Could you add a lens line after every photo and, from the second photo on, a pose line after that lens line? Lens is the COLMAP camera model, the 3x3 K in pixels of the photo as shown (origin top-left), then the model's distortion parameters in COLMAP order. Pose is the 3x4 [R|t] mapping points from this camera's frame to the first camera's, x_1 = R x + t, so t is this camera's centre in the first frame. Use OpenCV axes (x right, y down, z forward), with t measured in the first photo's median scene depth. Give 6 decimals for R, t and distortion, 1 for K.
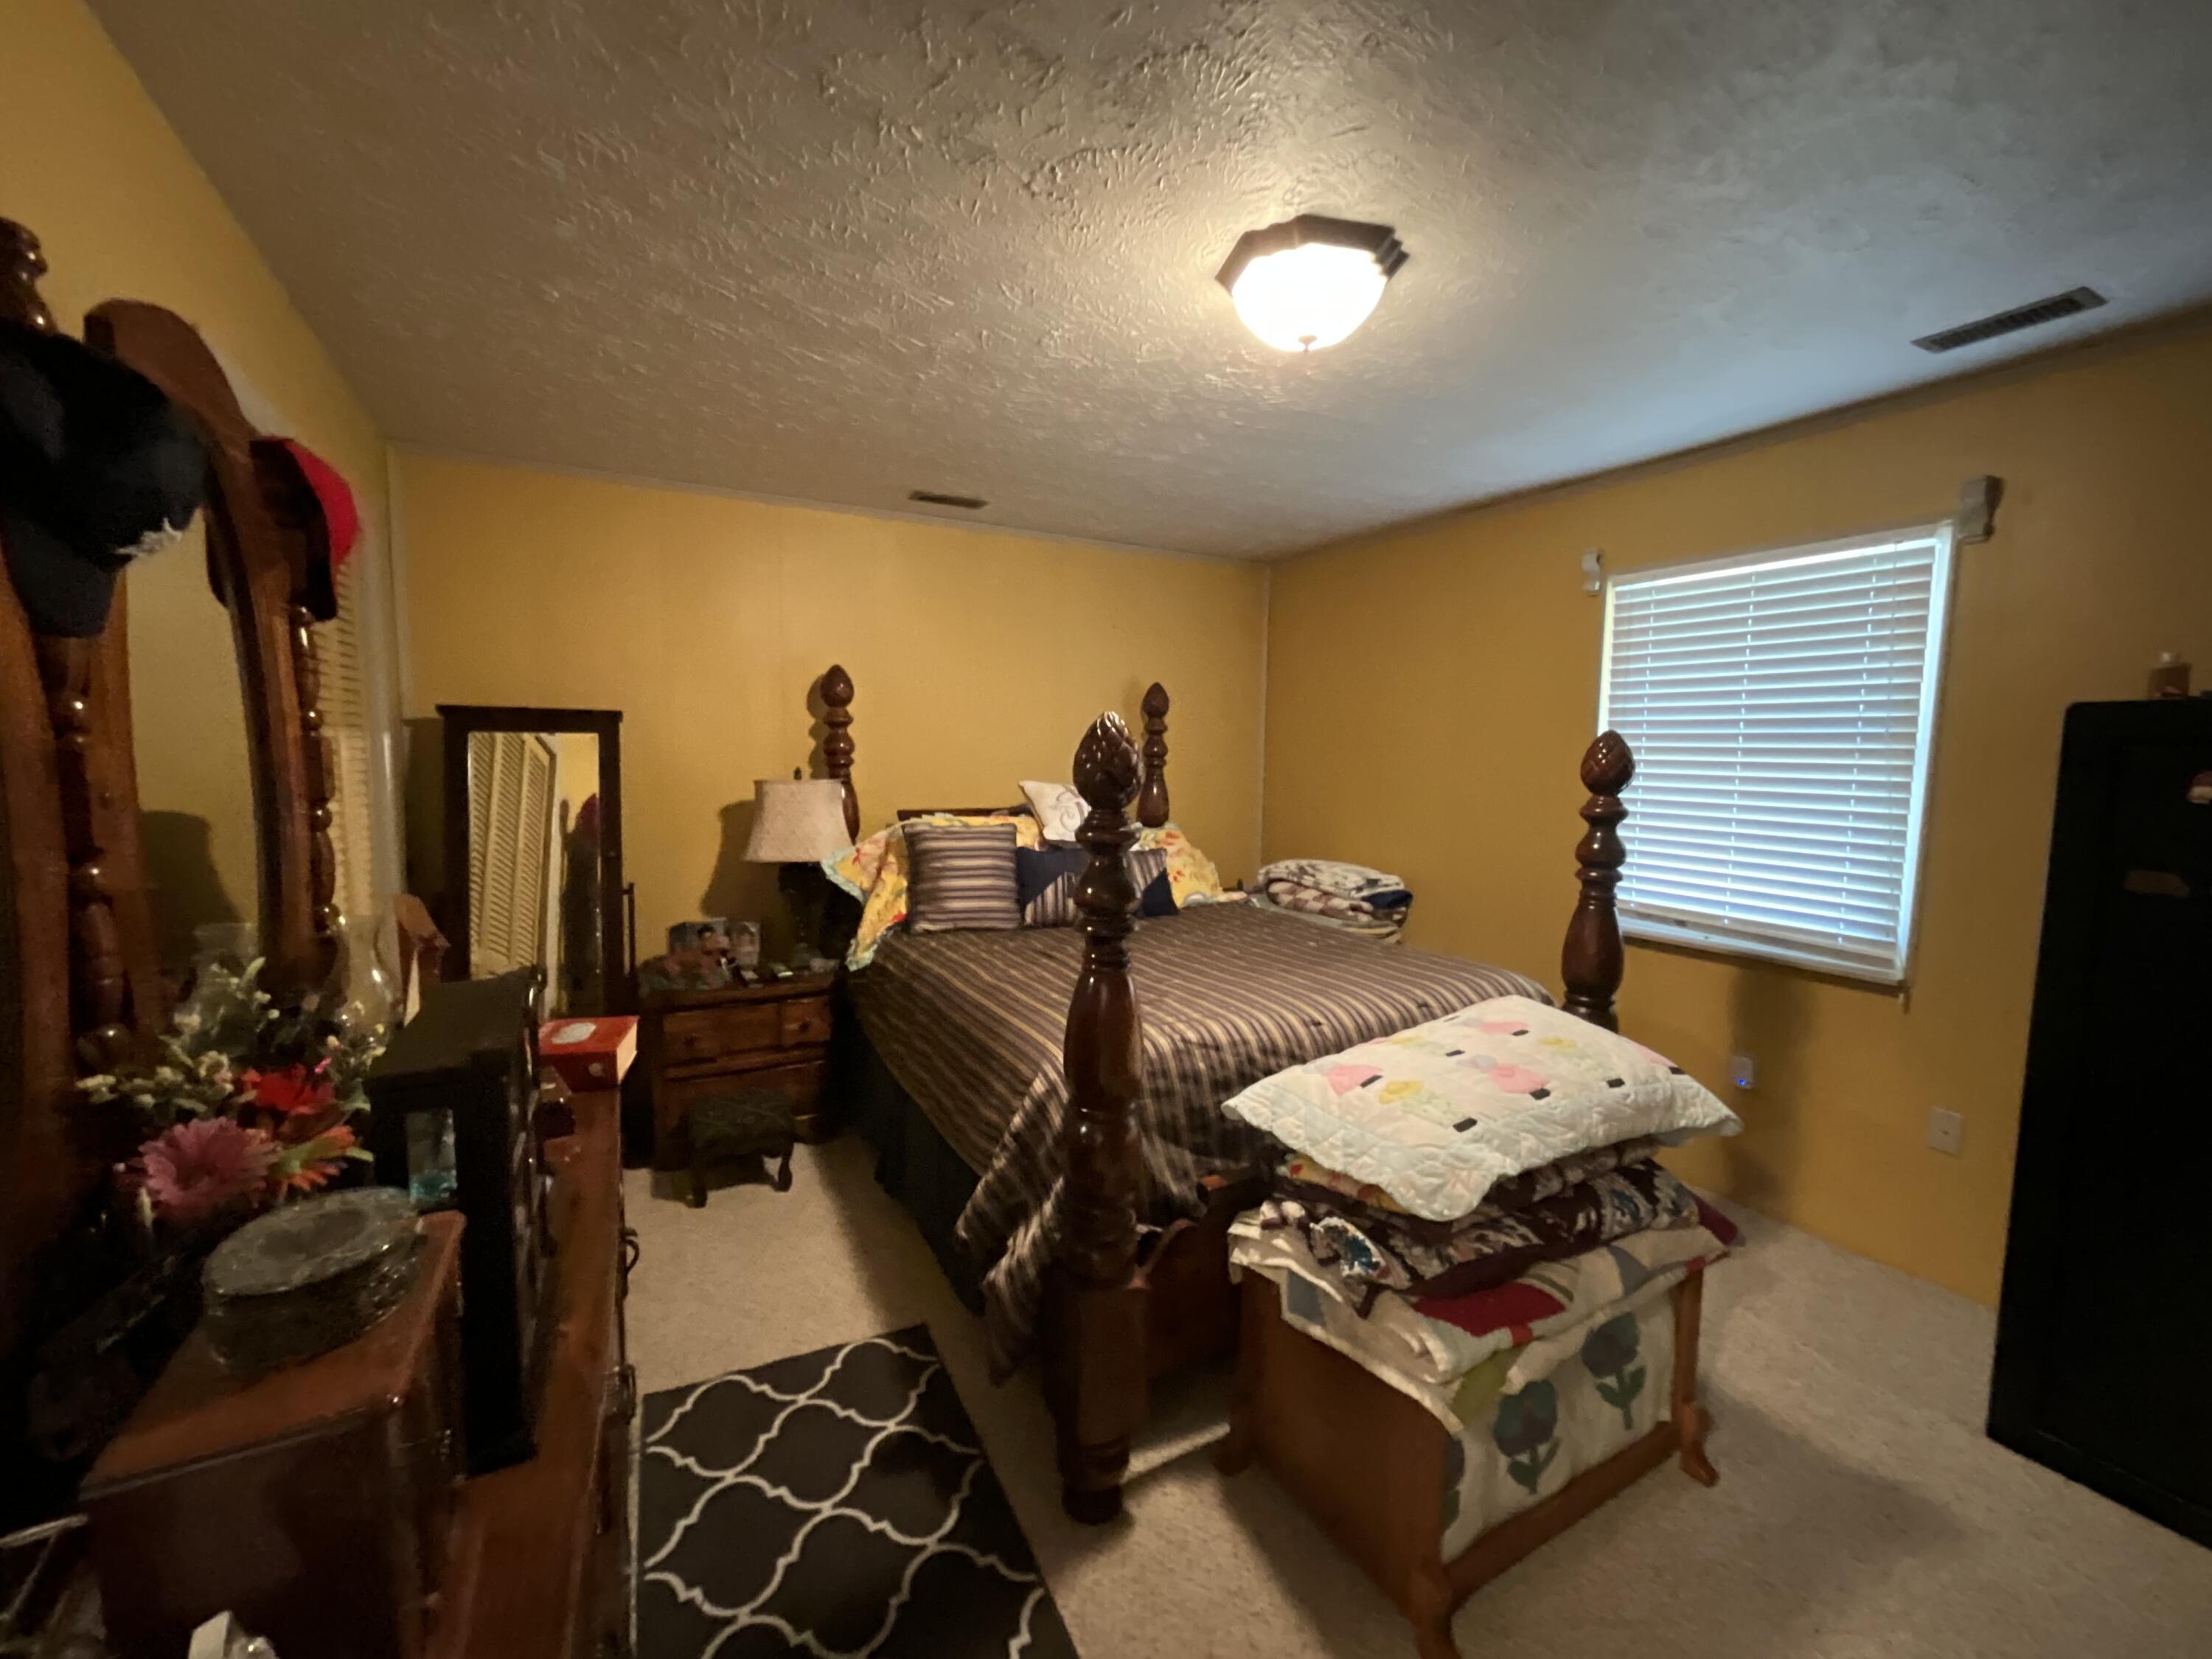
lens RADIAL K [[891.2, 0, 1111.8], [0, 891.2, 826.8], [0, 0, 1]] dist [-0.001582, 0.000001]
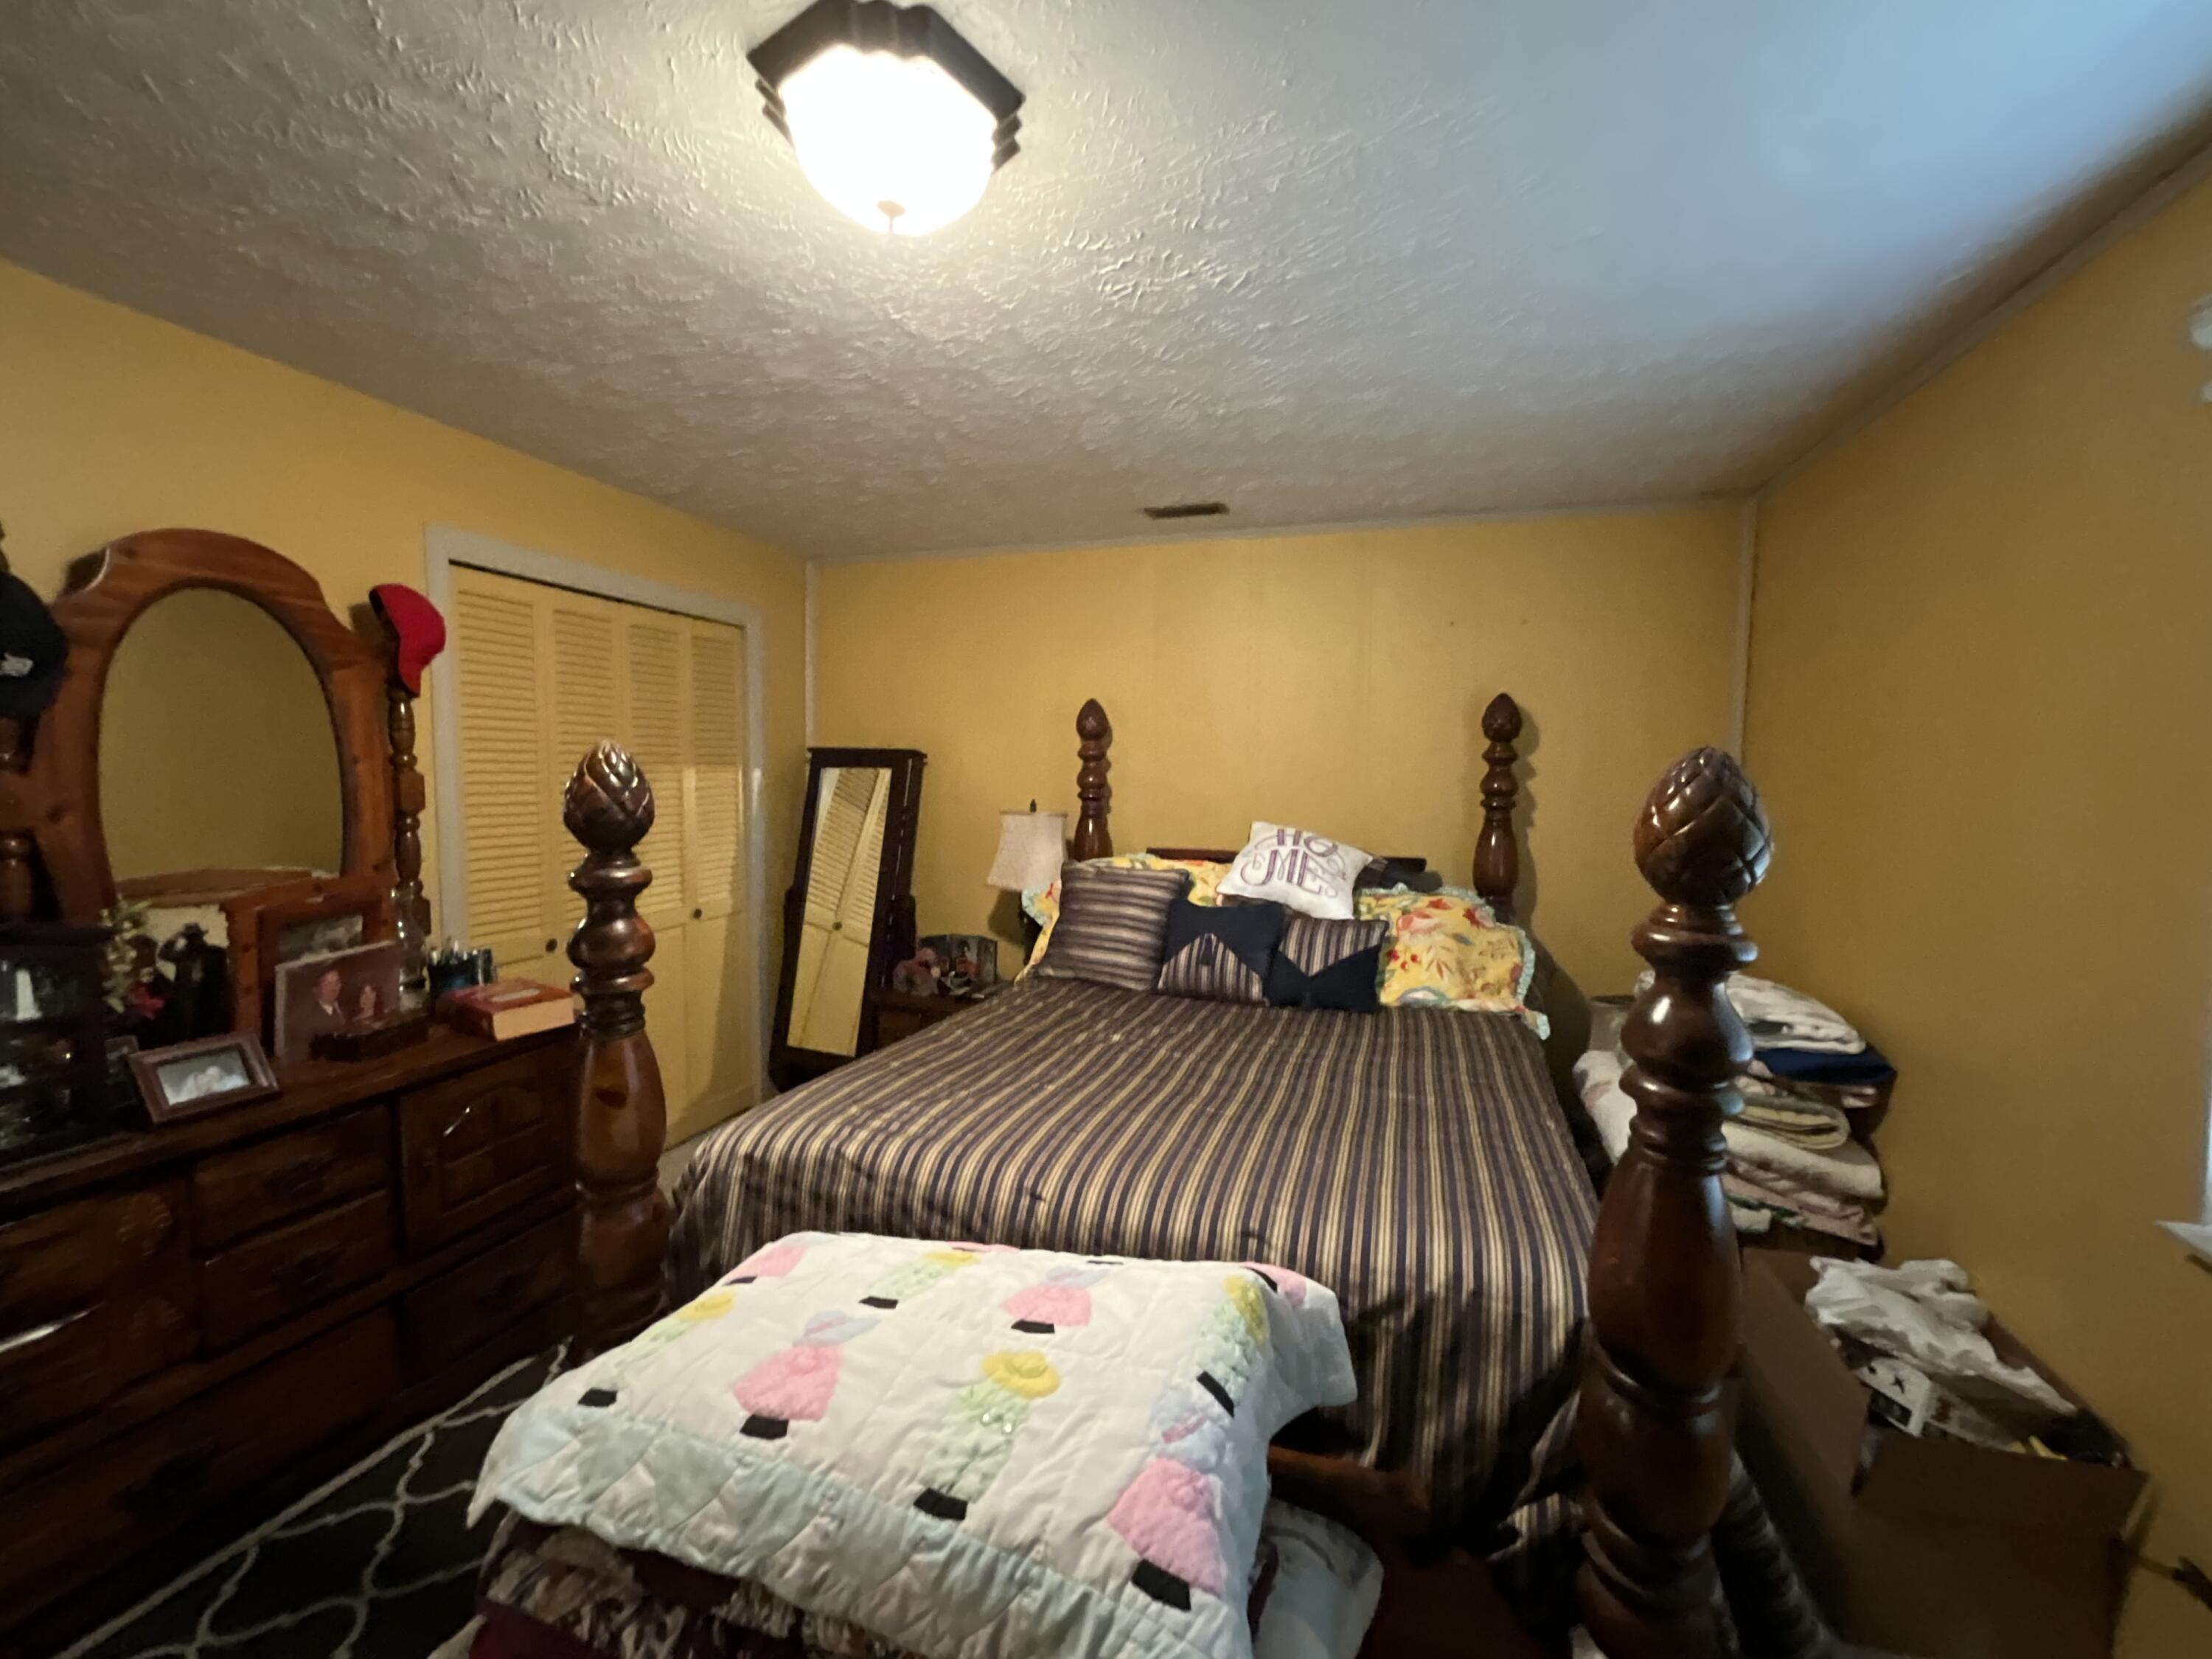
lens RADIAL K [[891.2, 0, 1116.4], [0, 891.2, 830.8], [0, 0, 1]] dist [-0.001582, 0.000001]
pose [[0.685939, 0.045777, -0.726217, 0.550002], [-0.069171, 0.997602, -0.002451, -0.041355], [0.724364, 0.051914, 0.687461, 0.418619]]
